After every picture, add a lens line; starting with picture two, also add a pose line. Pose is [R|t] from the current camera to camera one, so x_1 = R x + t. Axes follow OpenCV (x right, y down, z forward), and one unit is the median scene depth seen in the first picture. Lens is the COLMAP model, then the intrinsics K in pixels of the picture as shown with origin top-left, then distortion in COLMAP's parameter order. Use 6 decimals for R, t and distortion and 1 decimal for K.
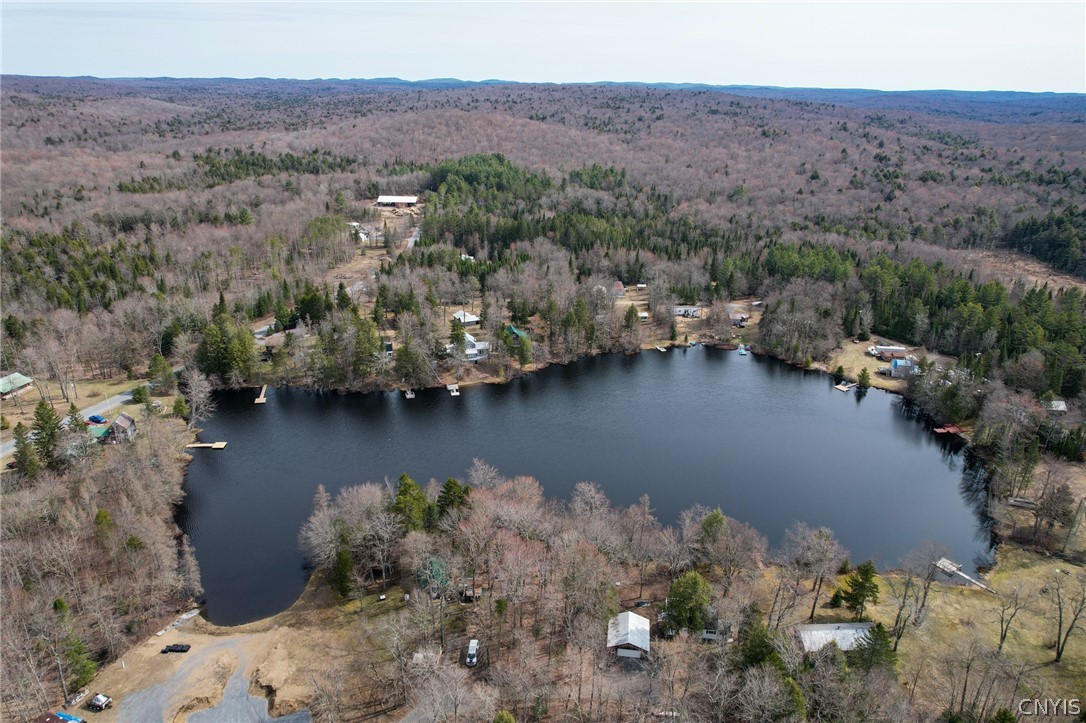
lens RADIAL K [[694.8, 0, 544.4], [0, 694.8, 364.6], [0, 0, 1]] dist [-0.079478, 0.075935]
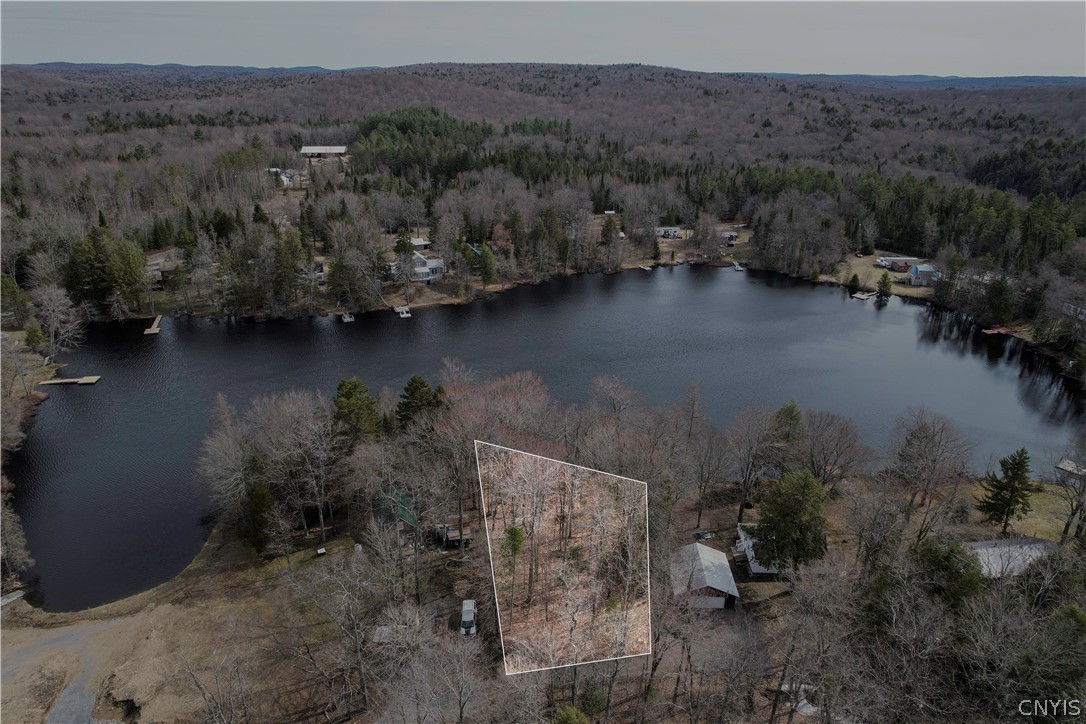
lens RADIAL K [[694.8, 0, 544.4], [0, 694.8, 365.1], [0, 0, 1]] dist [-0.079478, 0.075935]
pose [[0.995137, -0.043420, 0.088417, -0.034792], [0.042092, 0.998972, 0.016829, 0.076031], [-0.089057, -0.013026, 0.995941, 0.156552]]
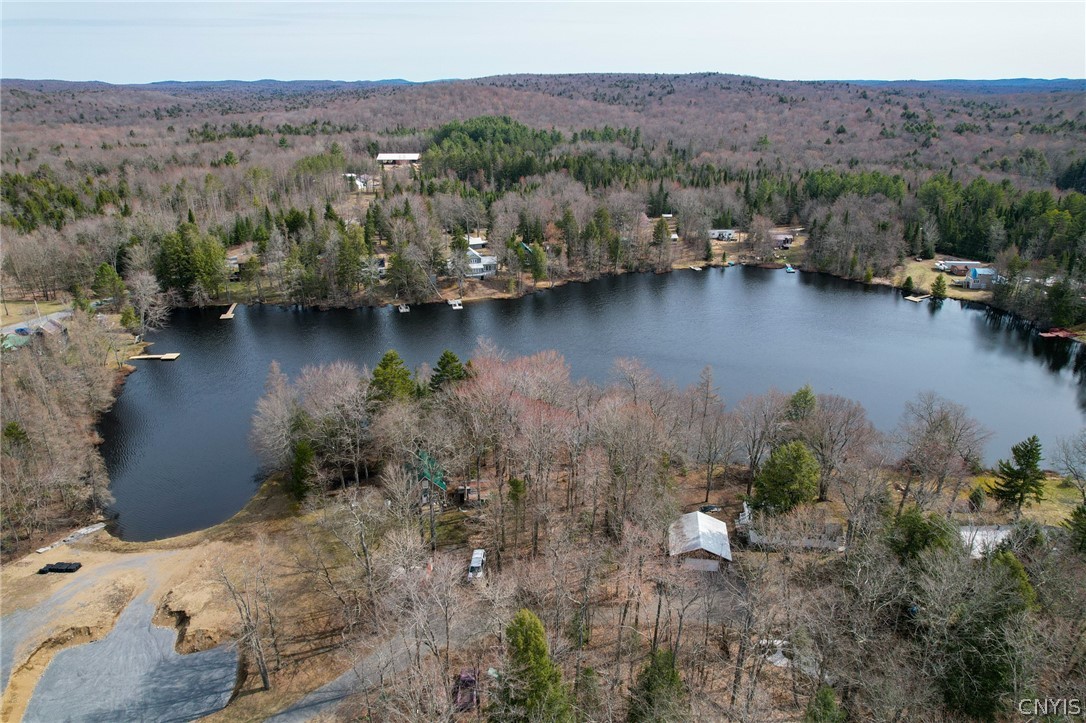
lens RADIAL K [[694.8, 0, 544.4], [0, 694.8, 364.6], [0, 0, 1]] dist [-0.079478, 0.075935]
pose [[0.999771, -0.015717, -0.014500, -0.009828], [0.015714, 0.999876, -0.000331, 0.093148], [0.014503, 0.000103, 0.999895, 0.129699]]
